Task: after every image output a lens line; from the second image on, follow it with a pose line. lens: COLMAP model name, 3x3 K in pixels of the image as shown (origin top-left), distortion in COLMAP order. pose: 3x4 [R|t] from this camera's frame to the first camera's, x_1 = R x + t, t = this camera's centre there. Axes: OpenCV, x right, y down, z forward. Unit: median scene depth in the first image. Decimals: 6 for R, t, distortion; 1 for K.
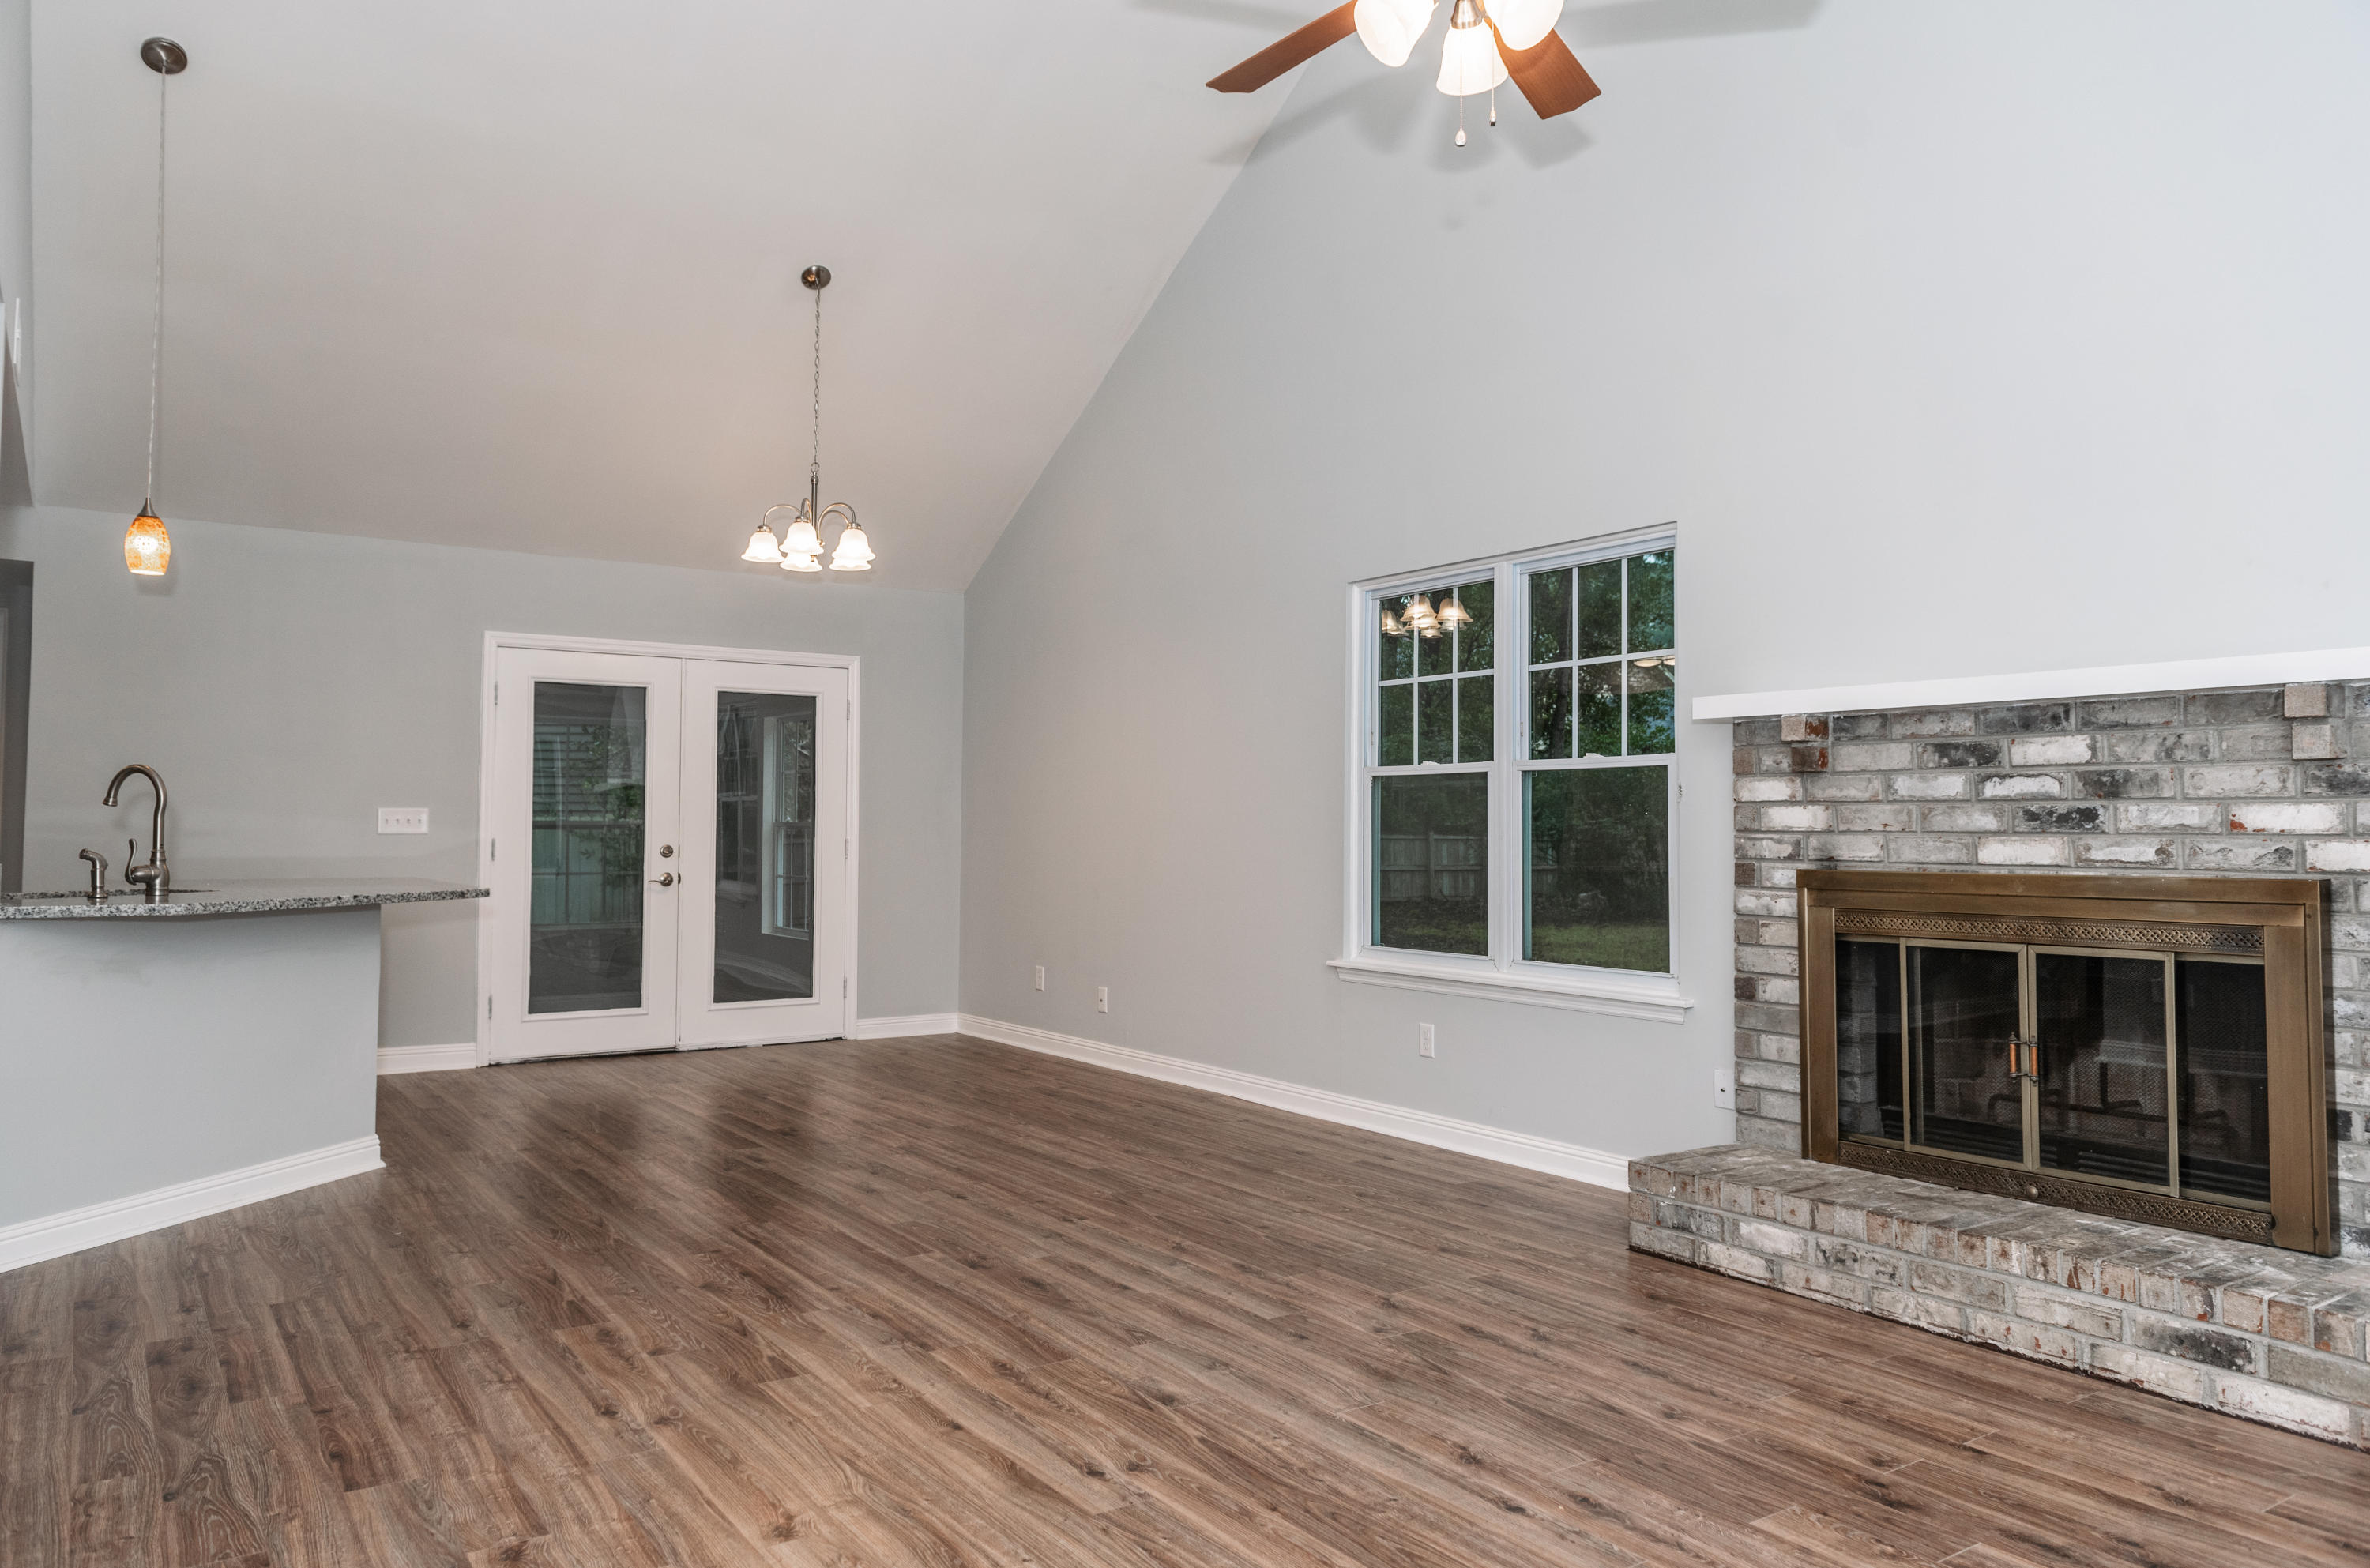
lens RADIAL K [[1607.2, 0, 1173.9], [0, 1607.2, 770.5], [0, 0, 1]] dist [0.001000, -0.000621]
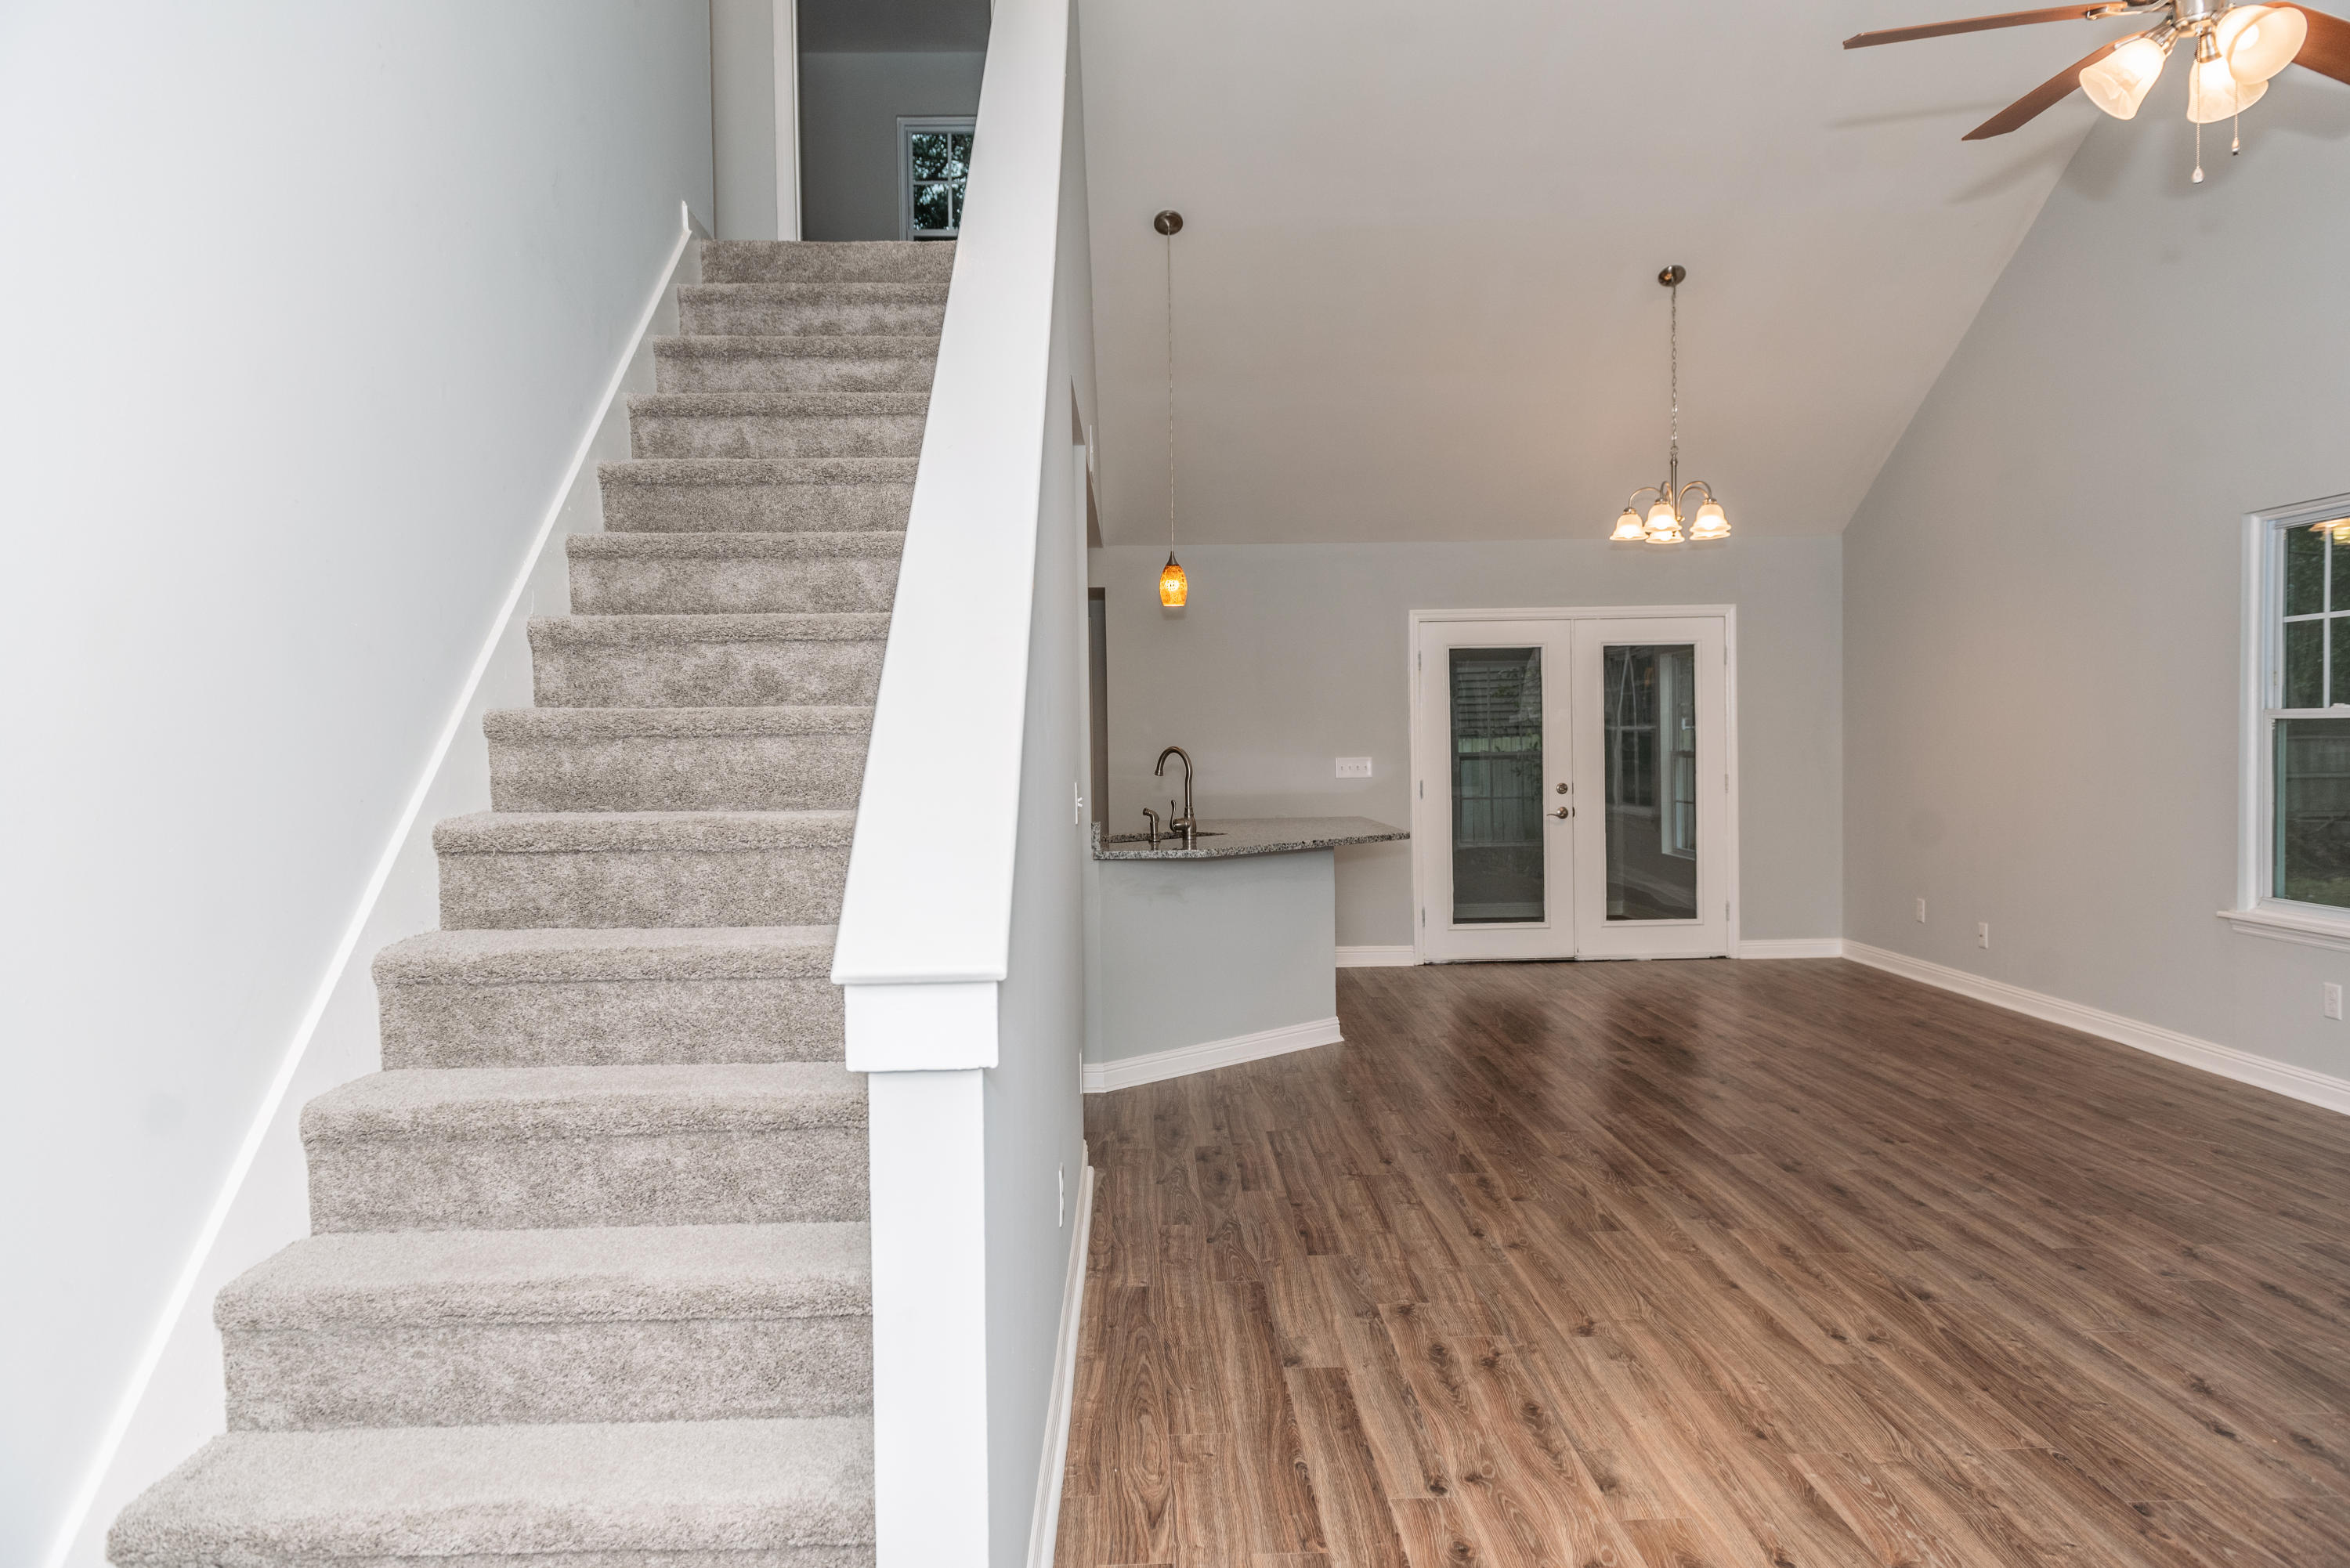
lens RADIAL K [[1577.0, 0, 1175.0], [0, 1577.0, 784.0], [0, 0, 1]] dist [0.002666, -0.004035]
pose [[0.840014, -0.004111, -0.542549, 0.141021], [0.042320, 0.997421, 0.057967, -0.065846], [0.540911, -0.071654, 0.838022, -0.213255]]
